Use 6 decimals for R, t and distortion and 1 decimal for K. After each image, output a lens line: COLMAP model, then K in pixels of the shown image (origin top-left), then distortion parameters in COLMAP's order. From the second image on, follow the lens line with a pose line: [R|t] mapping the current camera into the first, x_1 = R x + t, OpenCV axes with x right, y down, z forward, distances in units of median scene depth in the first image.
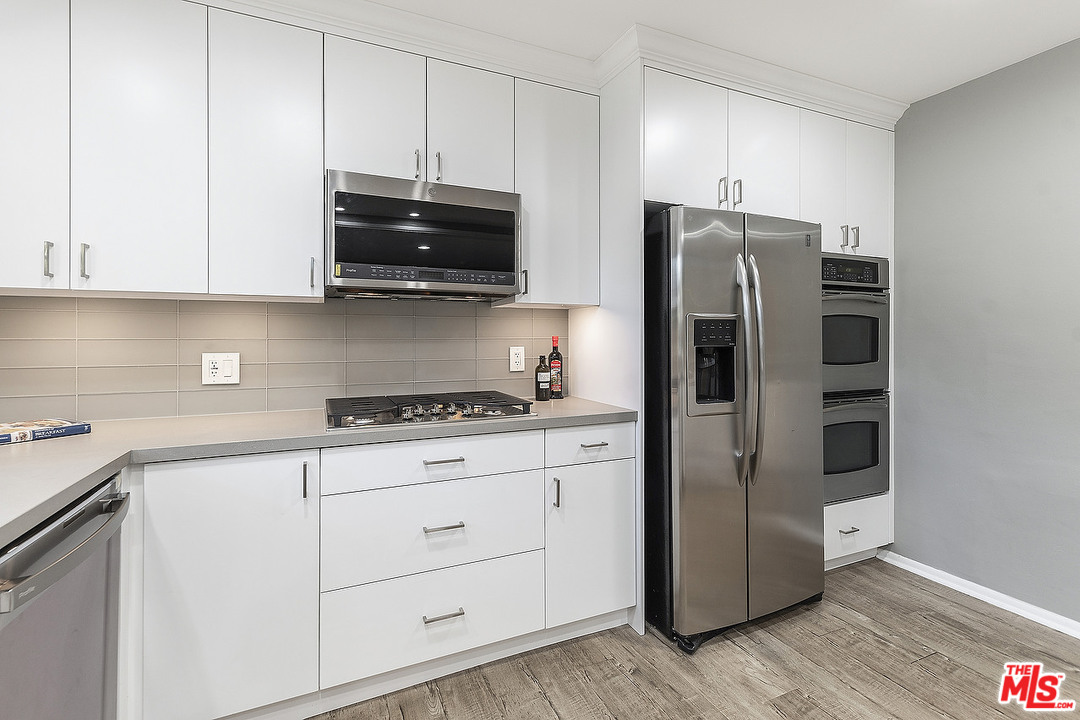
lens RADIAL K [[478.4, 0, 533.6], [0, 478.4, 334.6], [0, 0, 1]] dist [-0.000302, -0.000012]
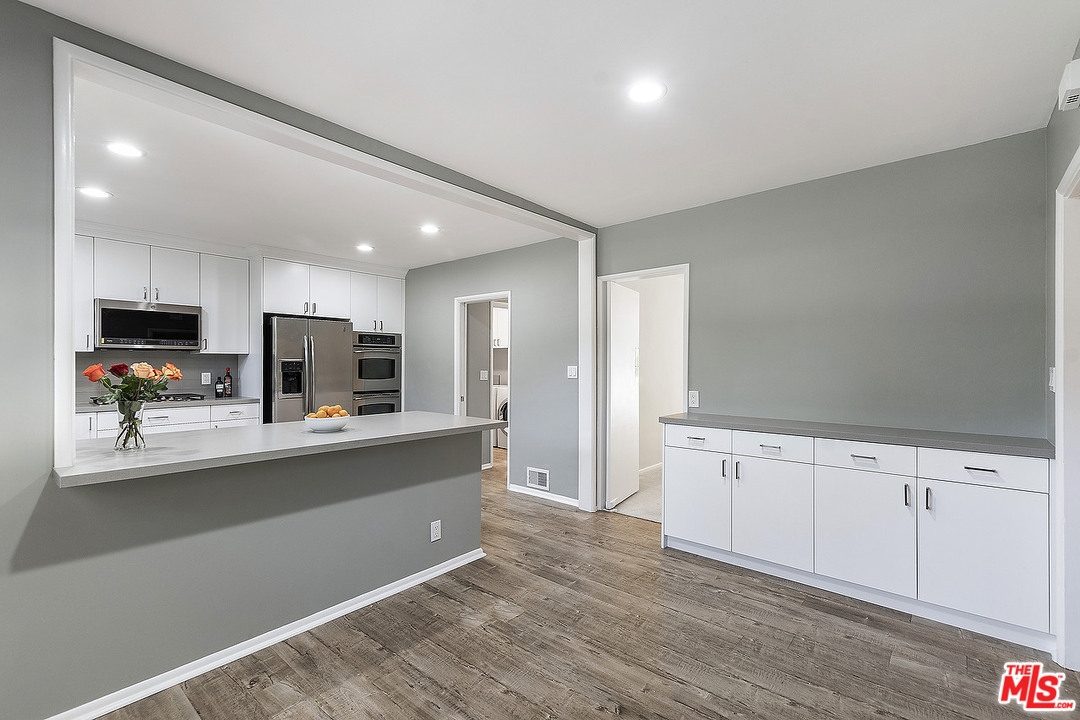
lens RADIAL K [[478.4, 0, 550.3], [0, 478.4, 361.4], [0, 0, 1]] dist [-0.000302, -0.000012]
pose [[0.895431, 0.003002, 0.445190, 0.456077], [-0.004522, 0.999987, 0.002352, -0.041635], [-0.445177, -0.004119, 0.895433, -1.839722]]
